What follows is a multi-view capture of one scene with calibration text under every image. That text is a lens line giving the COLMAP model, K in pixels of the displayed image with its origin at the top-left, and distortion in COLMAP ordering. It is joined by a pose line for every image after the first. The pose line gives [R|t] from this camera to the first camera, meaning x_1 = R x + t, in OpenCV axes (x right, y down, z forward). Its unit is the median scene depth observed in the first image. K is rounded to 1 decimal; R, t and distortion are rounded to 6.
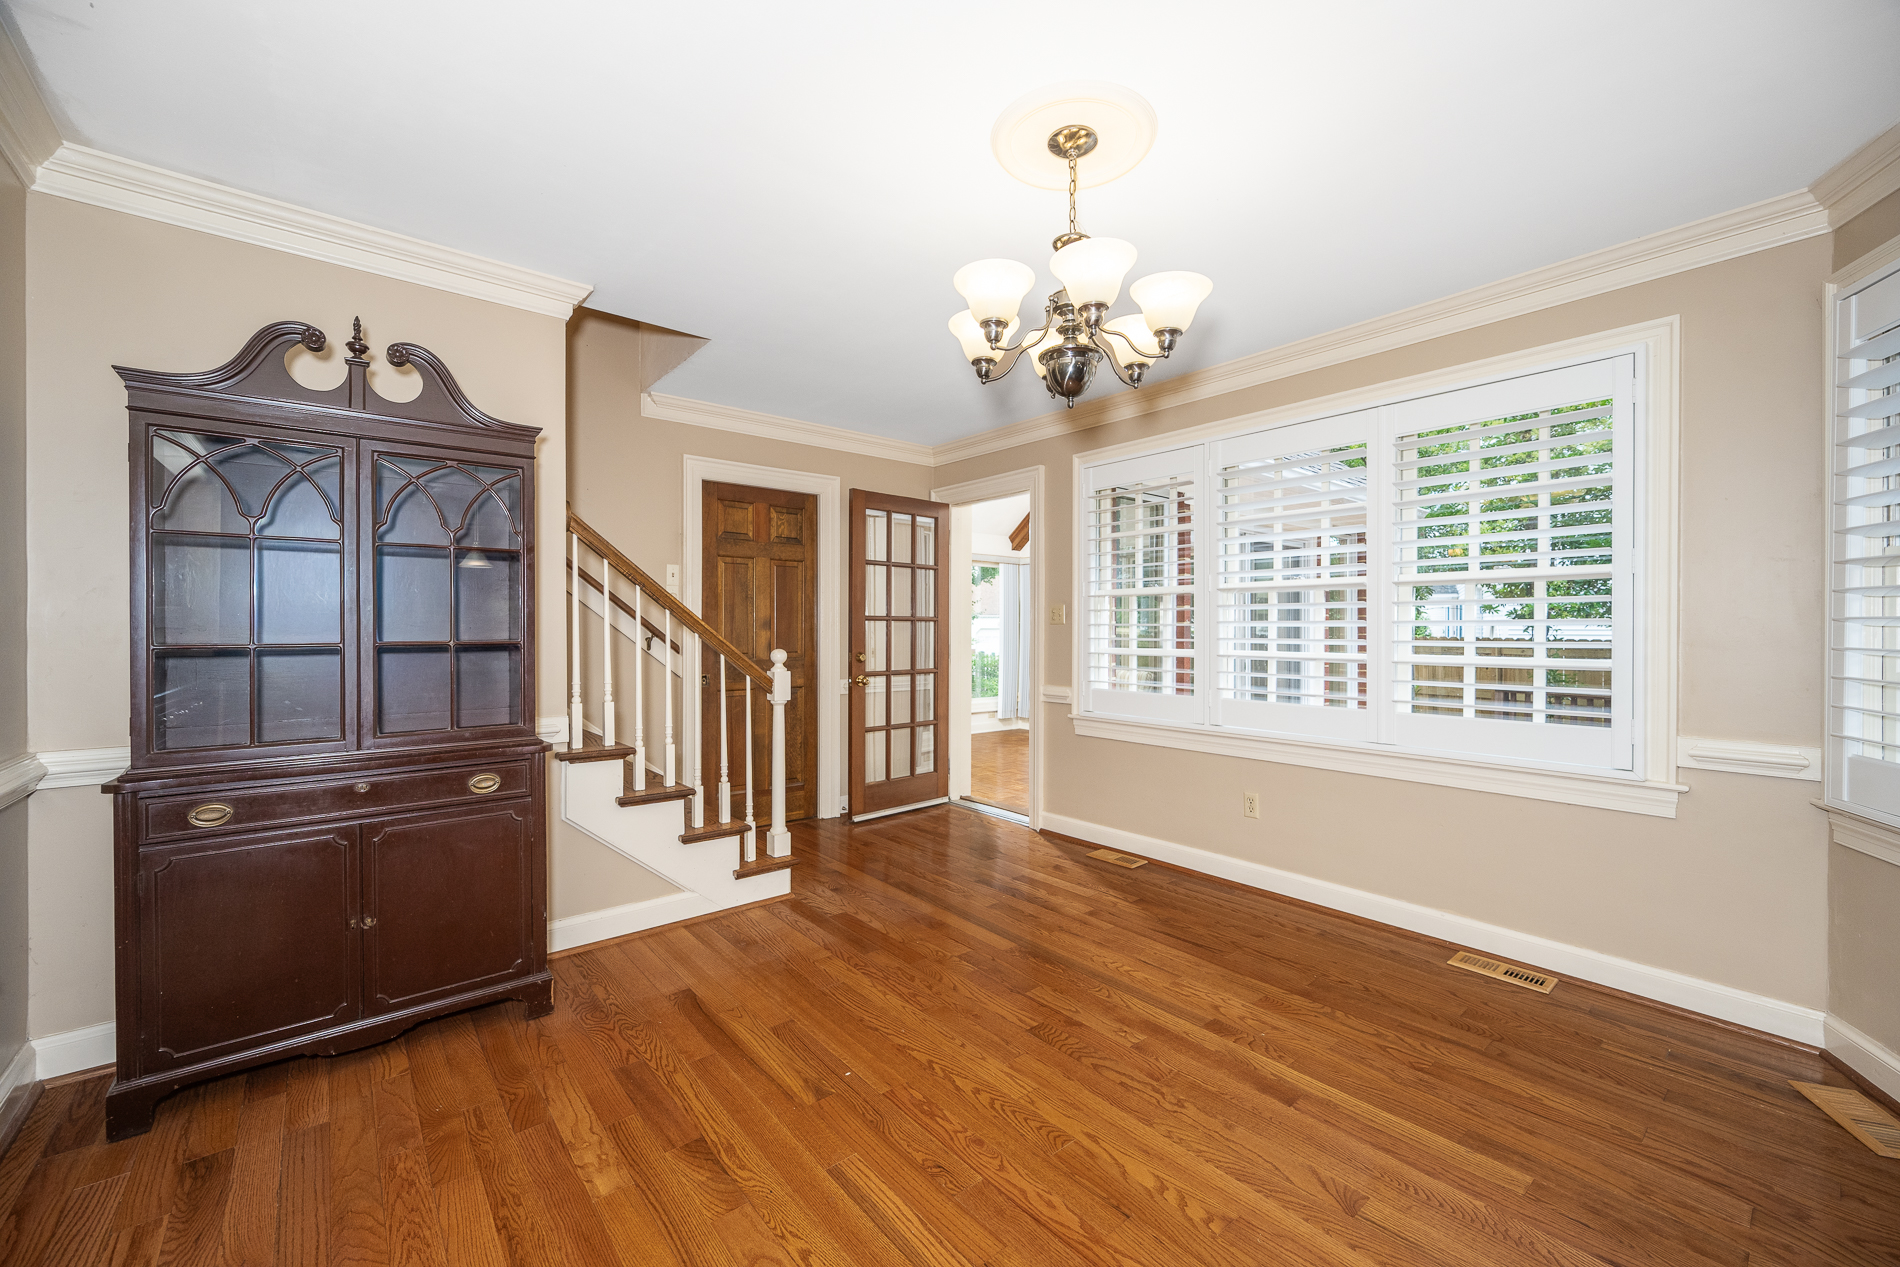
lens RADIAL K [[764.5, 0, 1017.2], [0, 764.5, 640.0], [0, 0, 1]] dist [0.002355, -0.000401]
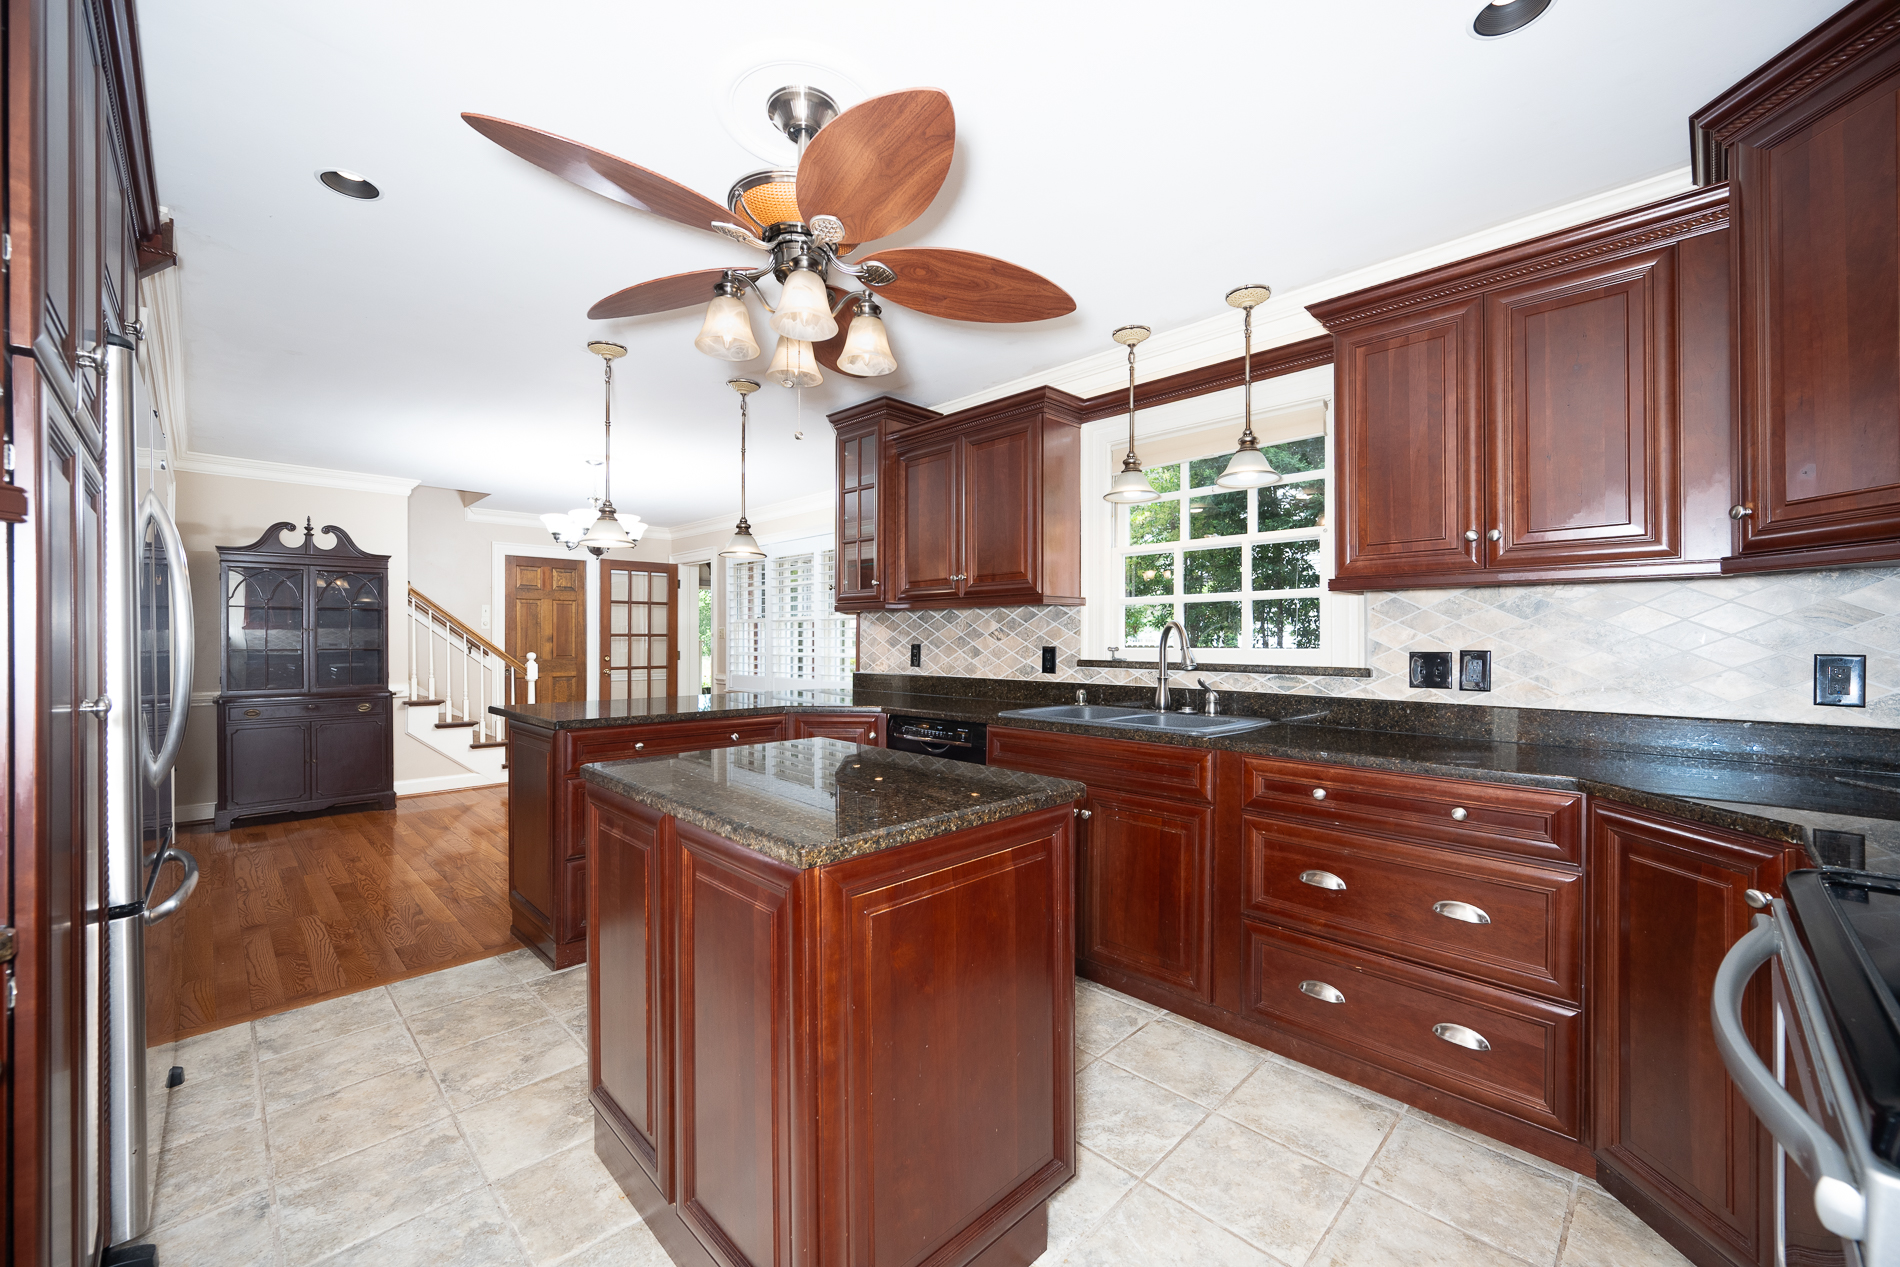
lens RADIAL K [[764.5, 0, 1032.1], [0, 764.5, 643.1], [0, 0, 1]] dist [0.002355, -0.000401]
pose [[0.994603, -0.001610, 0.103742, 0.827779], [0.002712, 0.999941, -0.010479, 0.013325], [-0.103719, 0.010704, 0.994549, -1.166889]]
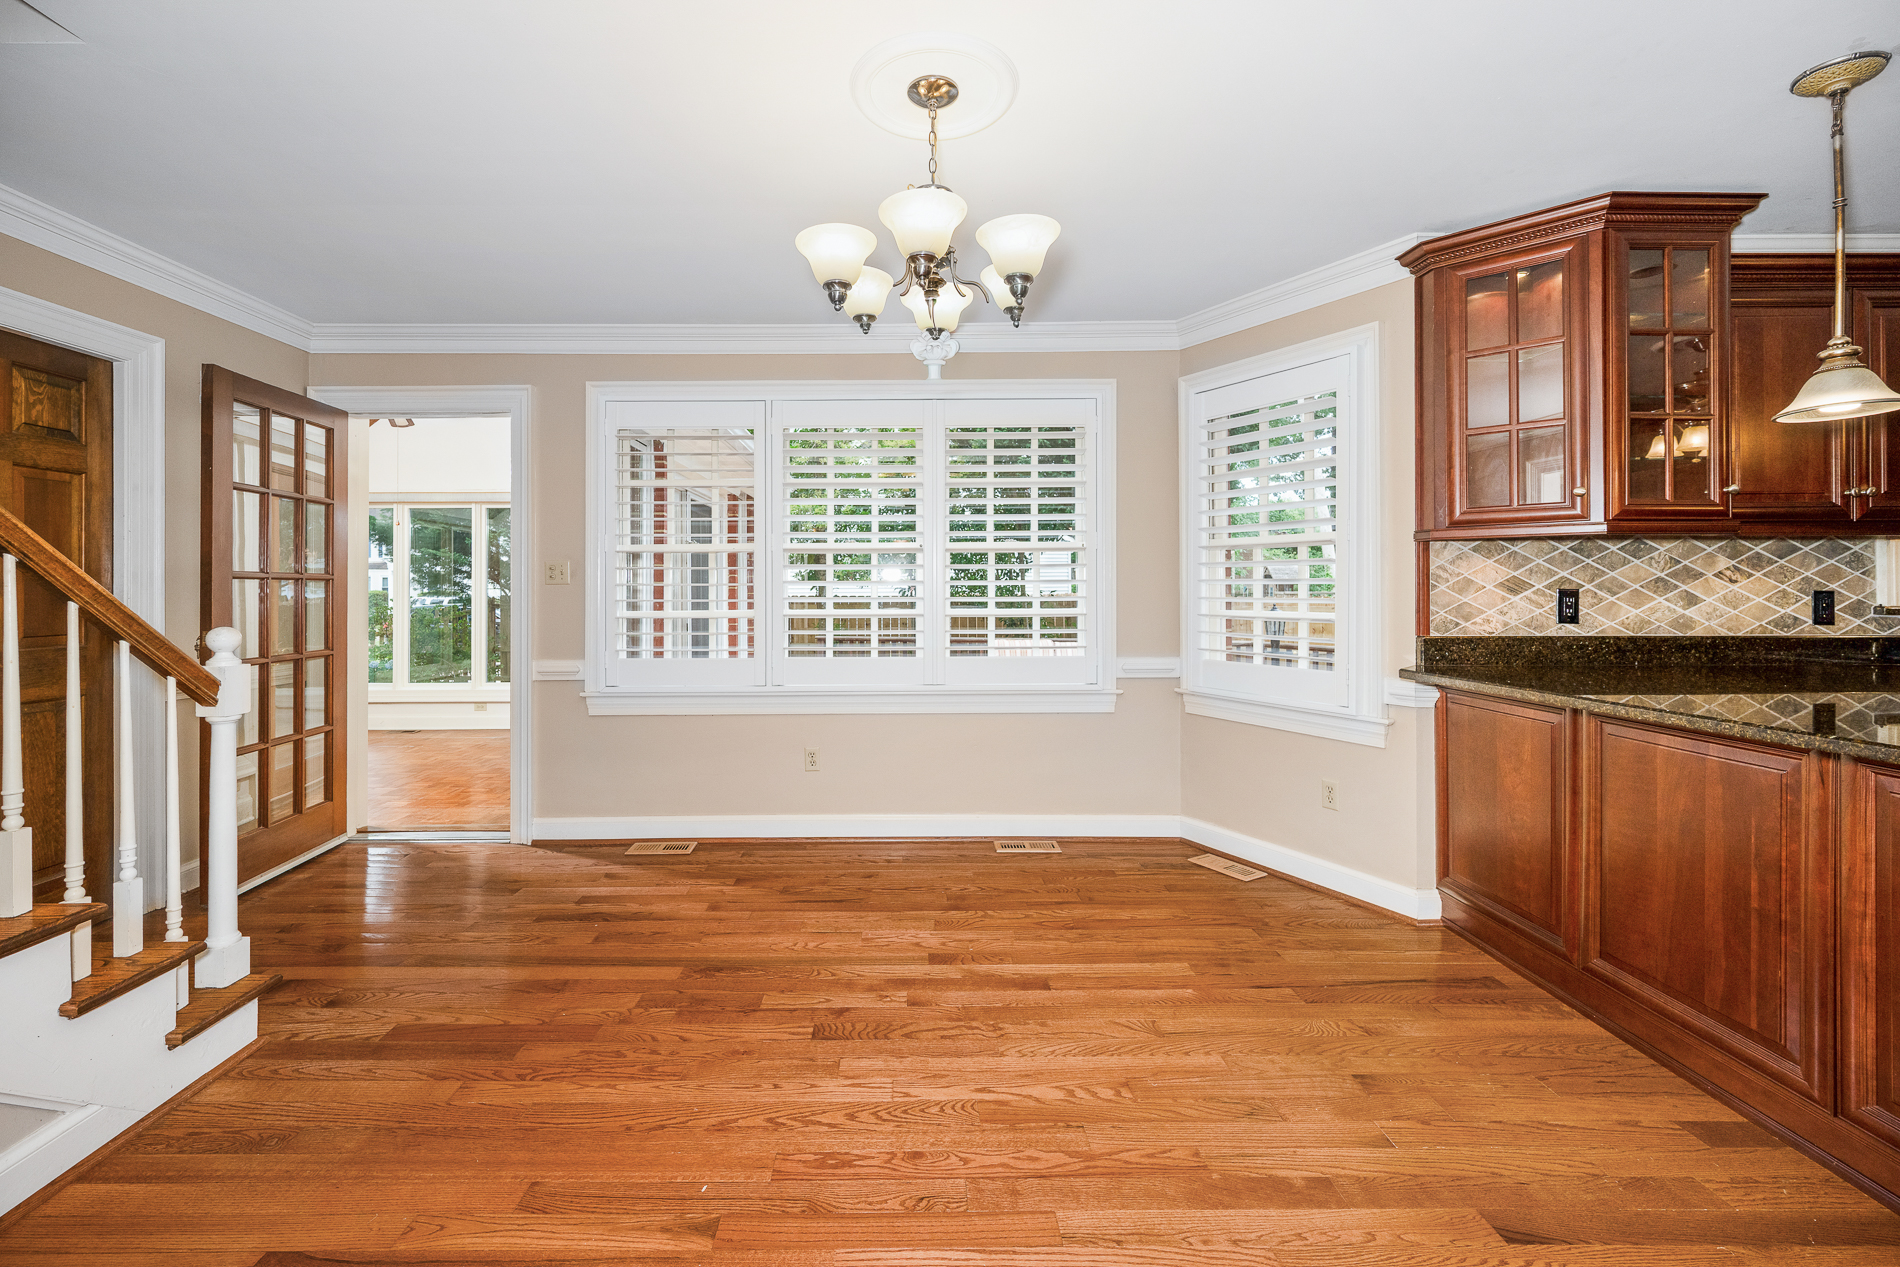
lens RADIAL K [[764.5, 0, 942.6], [0, 764.5, 586.7], [0, 0, 1]] dist [0.002355, -0.000401]
pose [[0.659308, -0.005372, 0.751854, -0.427703], [0.015139, 0.999867, -0.006131, -0.008955], [-0.751720, 0.015425, 0.659301, 0.219790]]
